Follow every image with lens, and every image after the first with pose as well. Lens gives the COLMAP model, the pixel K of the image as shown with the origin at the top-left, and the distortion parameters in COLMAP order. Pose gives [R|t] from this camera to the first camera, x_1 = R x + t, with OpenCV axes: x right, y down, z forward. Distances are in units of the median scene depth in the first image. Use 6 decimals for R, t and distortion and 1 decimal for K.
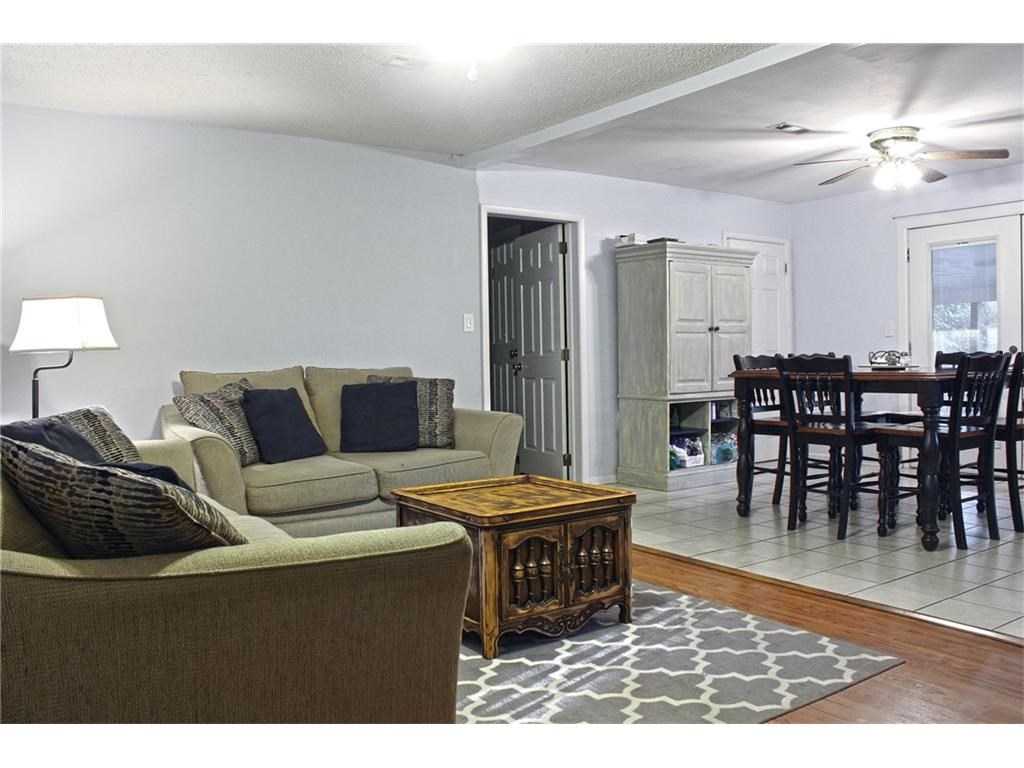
lens RADIAL K [[845.1, 0, 512.0], [0, 845.1, 384.0], [0, 0, 1]] dist [-0.176001, 0.162703]
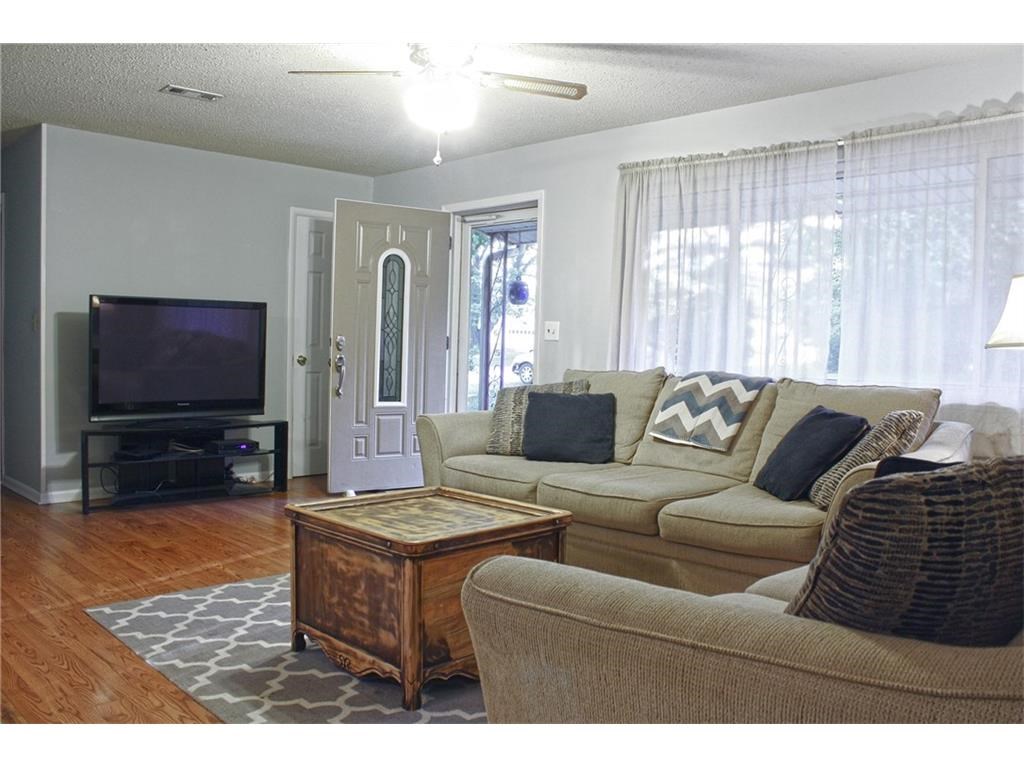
lens RADIAL K [[845.1, 0, 512.0], [0, 845.1, 384.0], [0, 0, 1]] dist [-0.176001, 0.162703]
pose [[-0.983313, 0.003255, -0.181893, 0.075396], [-0.010372, 0.997211, 0.073915, -0.071305], [0.181626, 0.074568, -0.980536, 2.012166]]
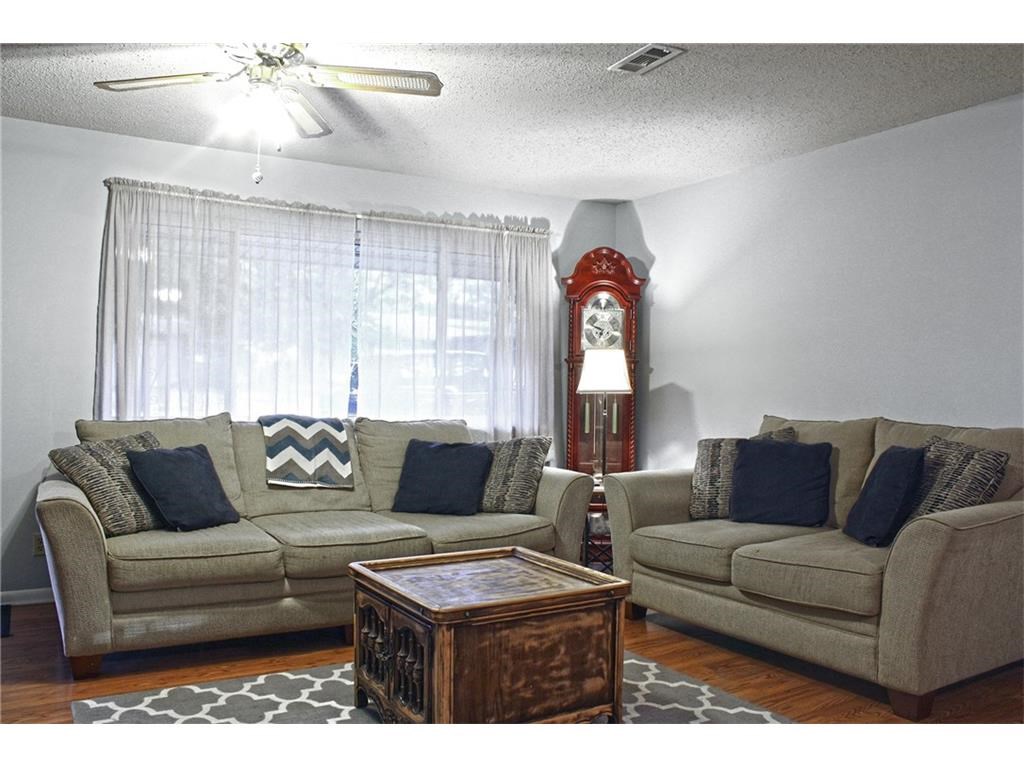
lens RADIAL K [[845.1, 0, 512.0], [0, 845.1, 384.0], [0, 0, 1]] dist [-0.176001, 0.162703]
pose [[-0.052696, 0.015012, -0.998498, 0.915668], [-0.042287, 0.998957, 0.017251, -0.087041], [0.997715, 0.043132, -0.052006, 1.154803]]
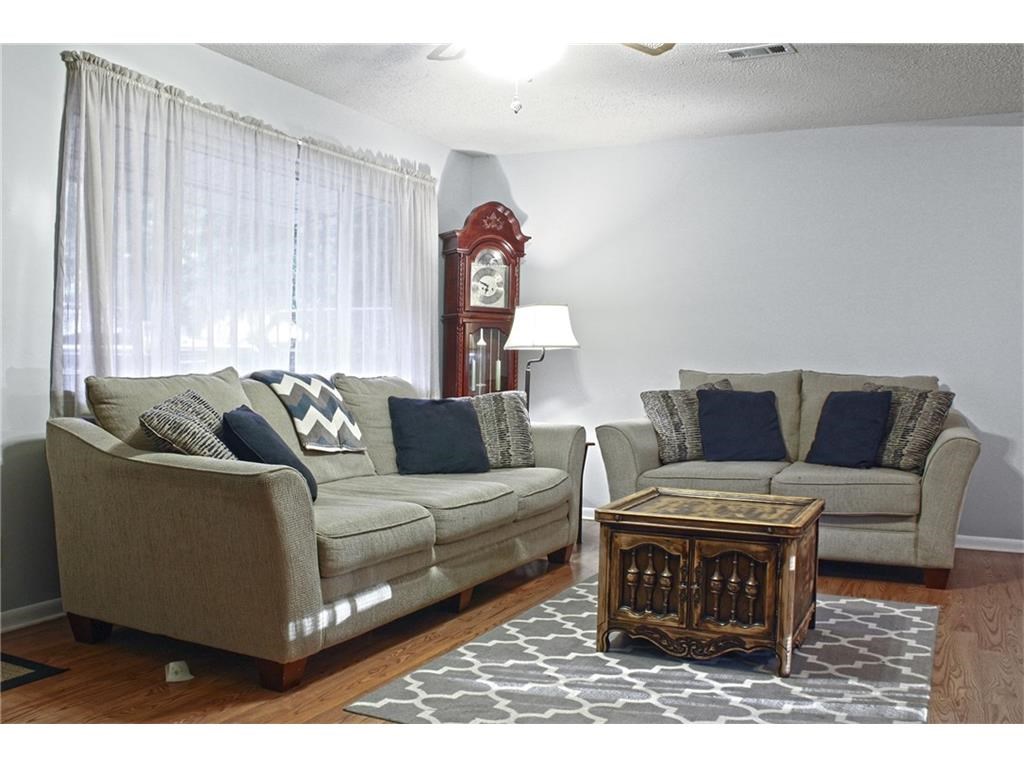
lens RADIAL K [[945.7, 0, 512.0], [0, 945.7, 384.0], [0, 0, 1]] dist [-0.102294, 0.015075]
pose [[0.500425, 0.045524, -0.864582, 0.857524], [-0.051448, 0.998416, 0.022793, -0.020840], [0.864250, 0.033075, 0.501974, 0.290609]]
